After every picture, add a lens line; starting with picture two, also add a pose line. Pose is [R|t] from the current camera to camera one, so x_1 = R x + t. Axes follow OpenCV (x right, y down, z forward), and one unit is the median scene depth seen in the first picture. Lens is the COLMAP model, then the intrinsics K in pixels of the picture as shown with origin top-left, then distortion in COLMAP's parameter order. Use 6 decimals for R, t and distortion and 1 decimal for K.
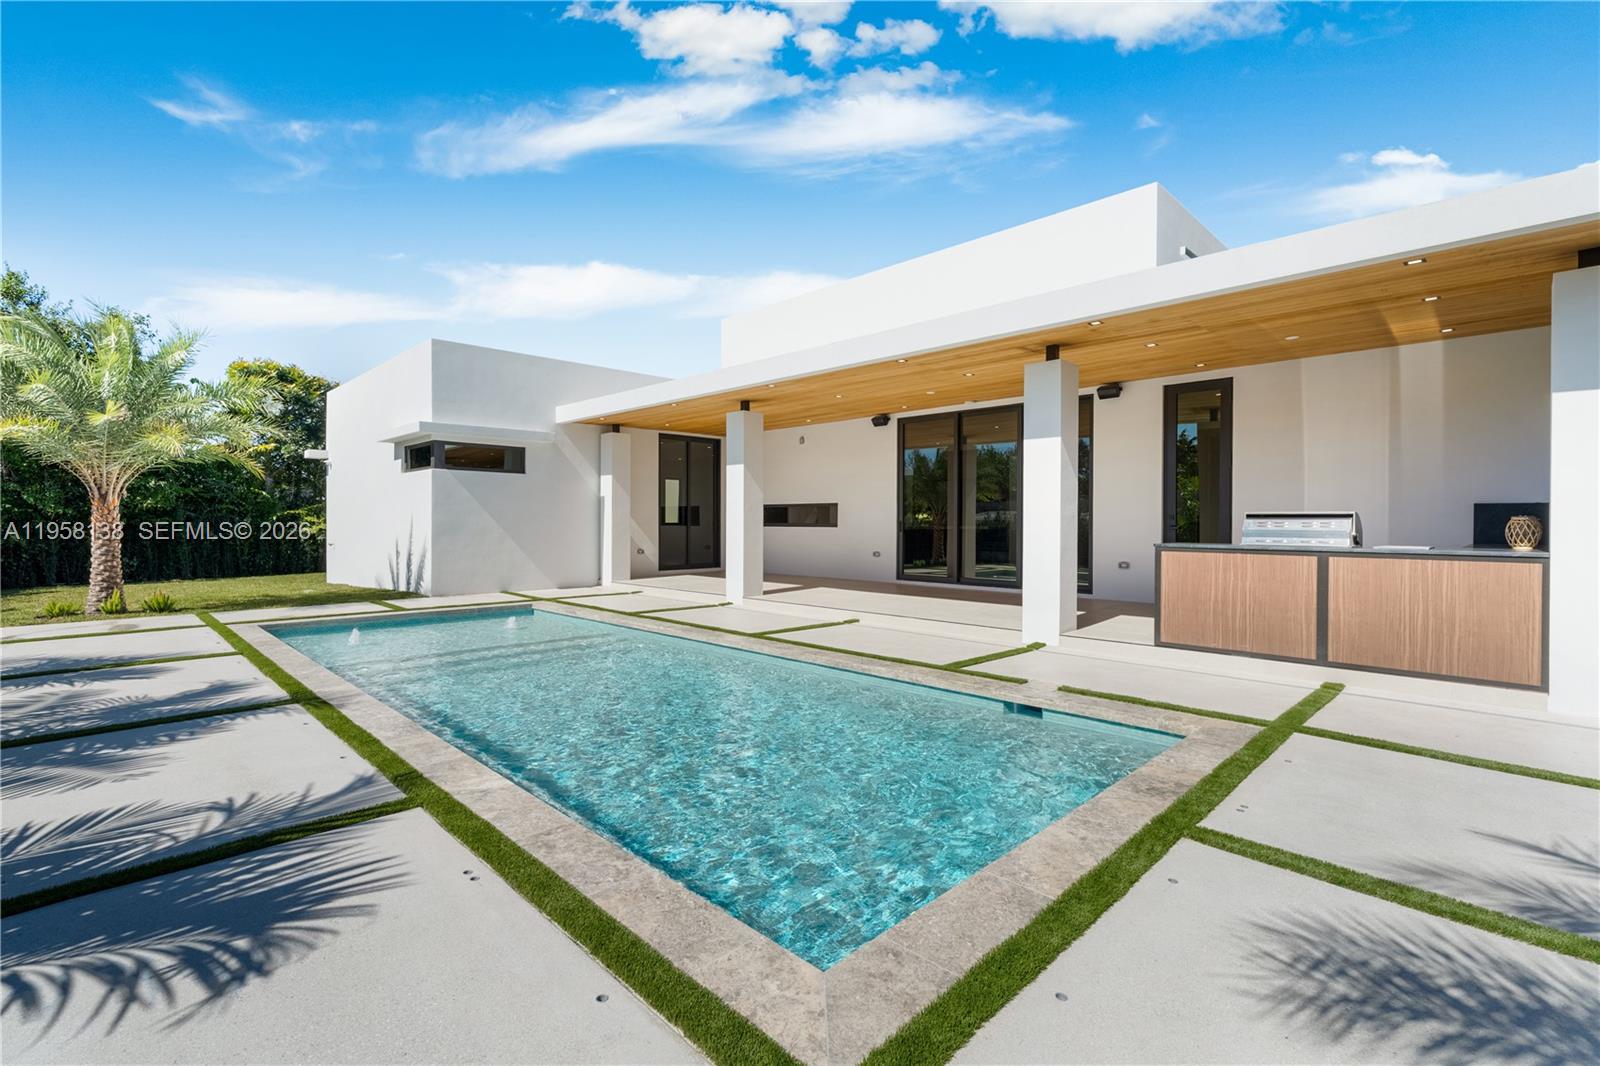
lens RADIAL K [[723.9, 0, 788.4], [0, 723.9, 533.7], [0, 0, 1]] dist [0.025372, 0.000137]
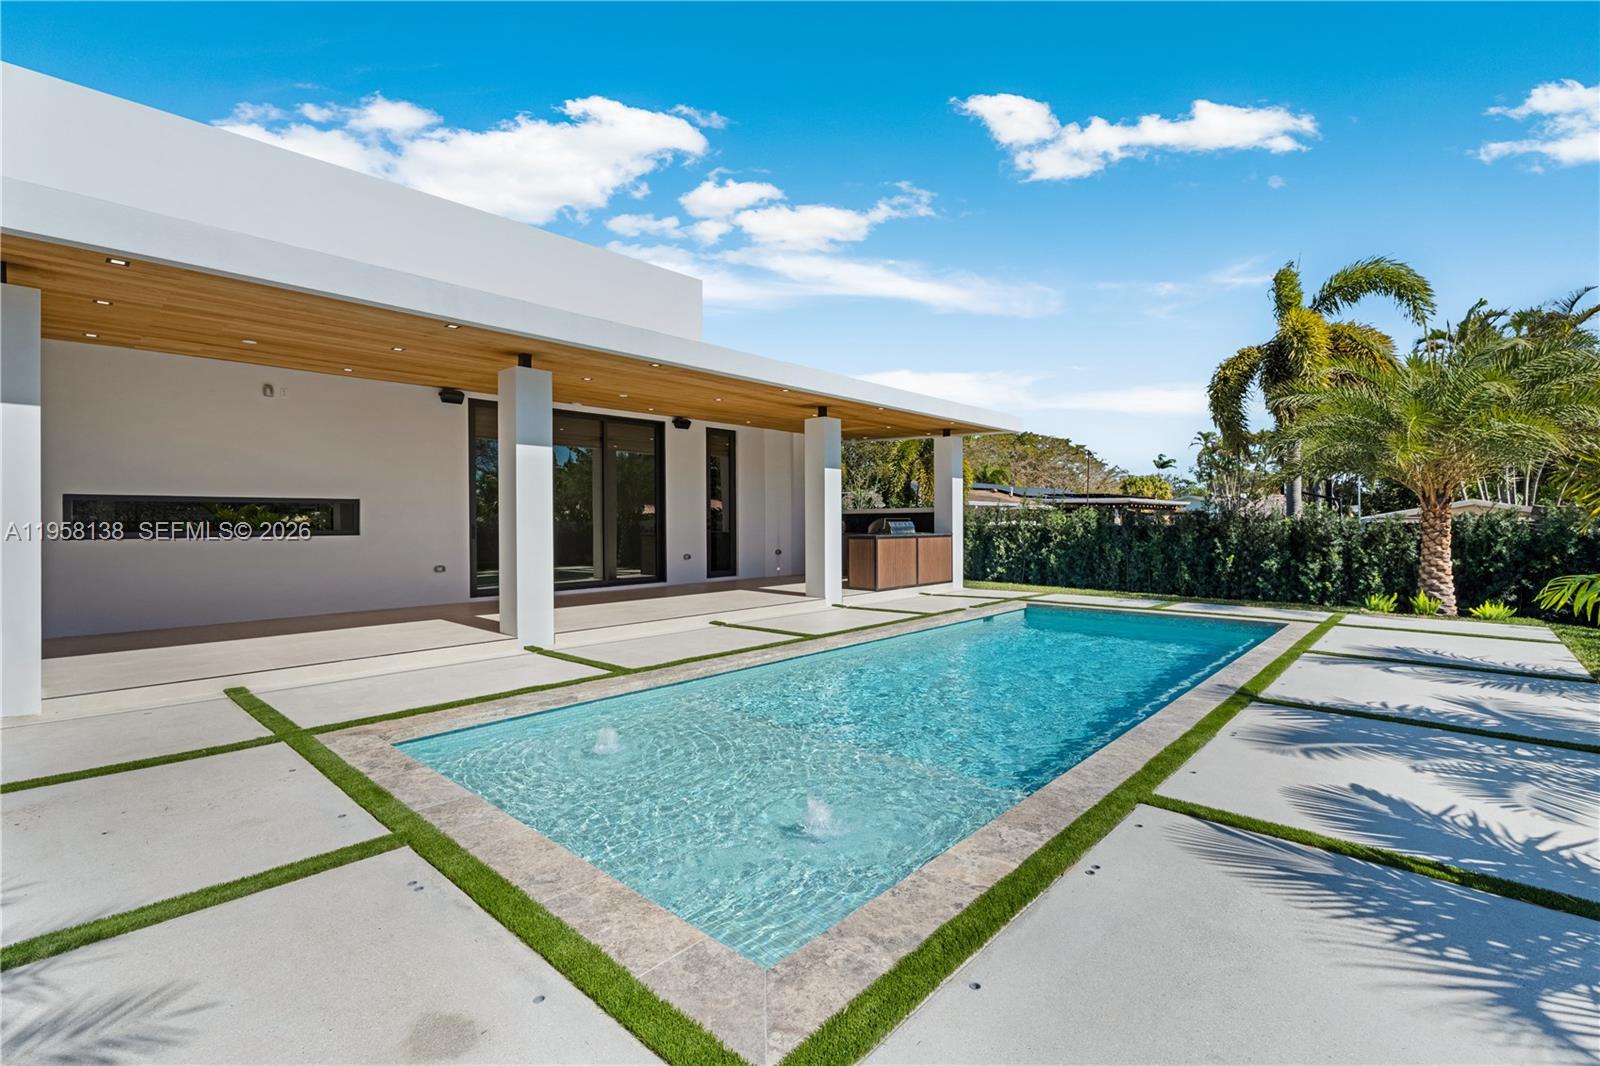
lens RADIAL K [[715.7, 0, 793.7], [0, 715.7, 525.0], [0, 0, 1]] dist [-0.000131, -0.000086]
pose [[-0.044113, -0.006025, 0.999008, -0.778848], [0.022480, 0.999723, 0.007022, -0.017733], [-0.998774, 0.022768, -0.043965, 0.794233]]
